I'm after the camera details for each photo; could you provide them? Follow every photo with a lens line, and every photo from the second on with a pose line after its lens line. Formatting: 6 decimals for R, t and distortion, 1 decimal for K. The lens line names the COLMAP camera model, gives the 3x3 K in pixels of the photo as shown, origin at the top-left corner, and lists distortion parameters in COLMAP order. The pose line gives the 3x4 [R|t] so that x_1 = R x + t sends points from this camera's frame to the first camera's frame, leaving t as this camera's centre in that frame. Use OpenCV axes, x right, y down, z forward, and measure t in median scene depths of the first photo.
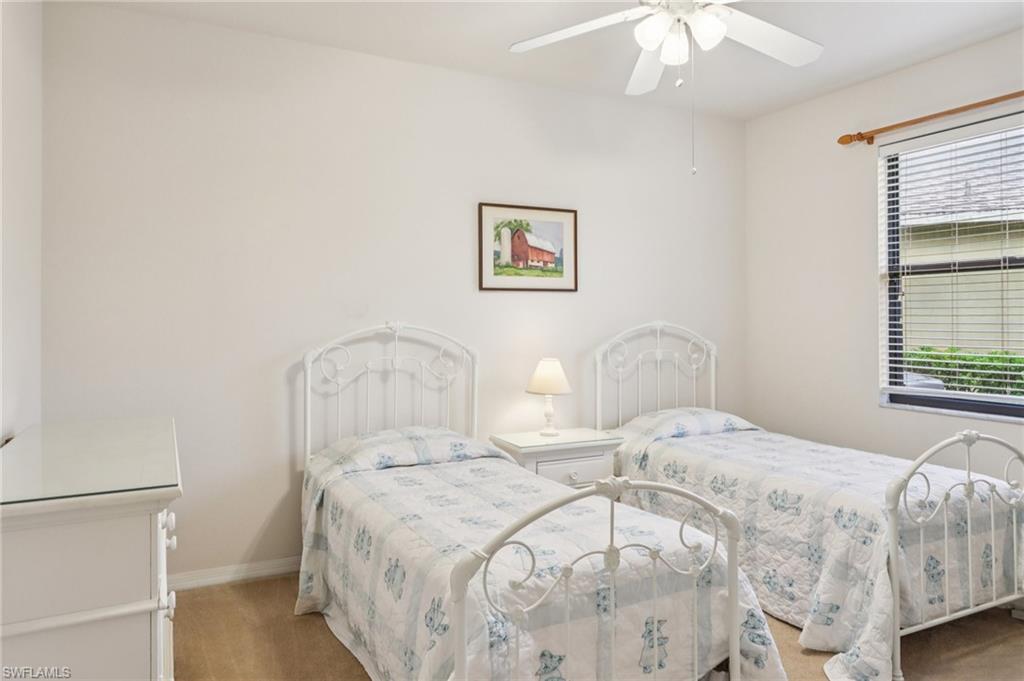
lens RADIAL K [[667.0, 0, 509.5], [0, 667.0, 335.3], [0, 0, 1]] dist [-0.012689, -0.005053]
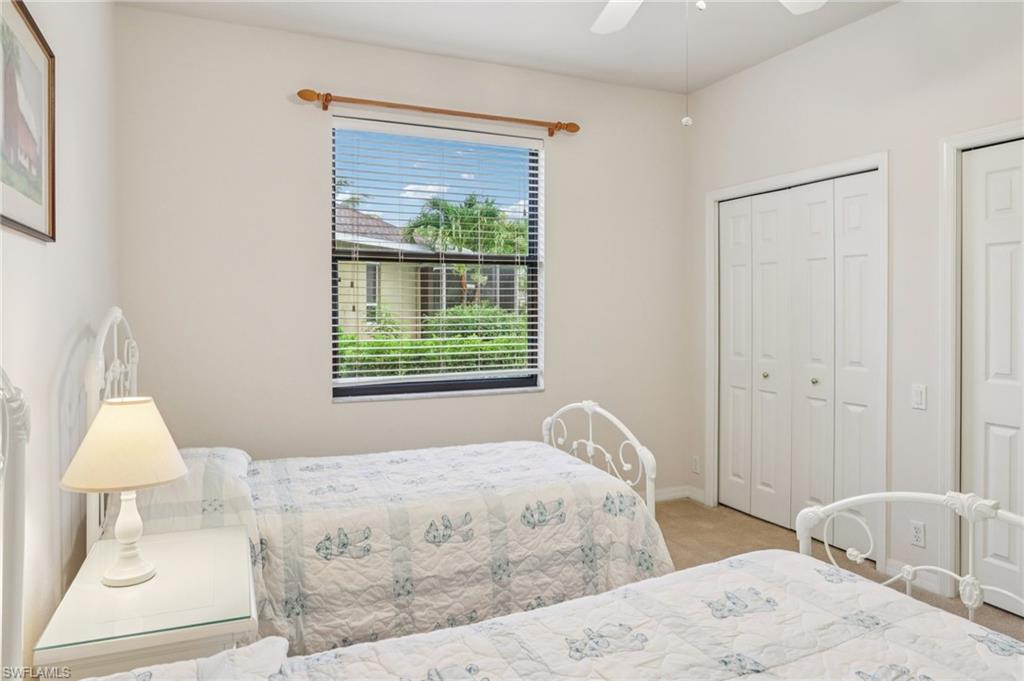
lens RADIAL K [[667.0, 0, 523.6], [0, 667.0, 310.0], [0, 0, 1]] dist [-0.012689, -0.005053]
pose [[0.046058, -0.002486, 0.998936, -0.421536], [0.018375, 0.999830, 0.001641, -0.020115], [-0.998770, 0.018280, 0.046096, 0.881890]]
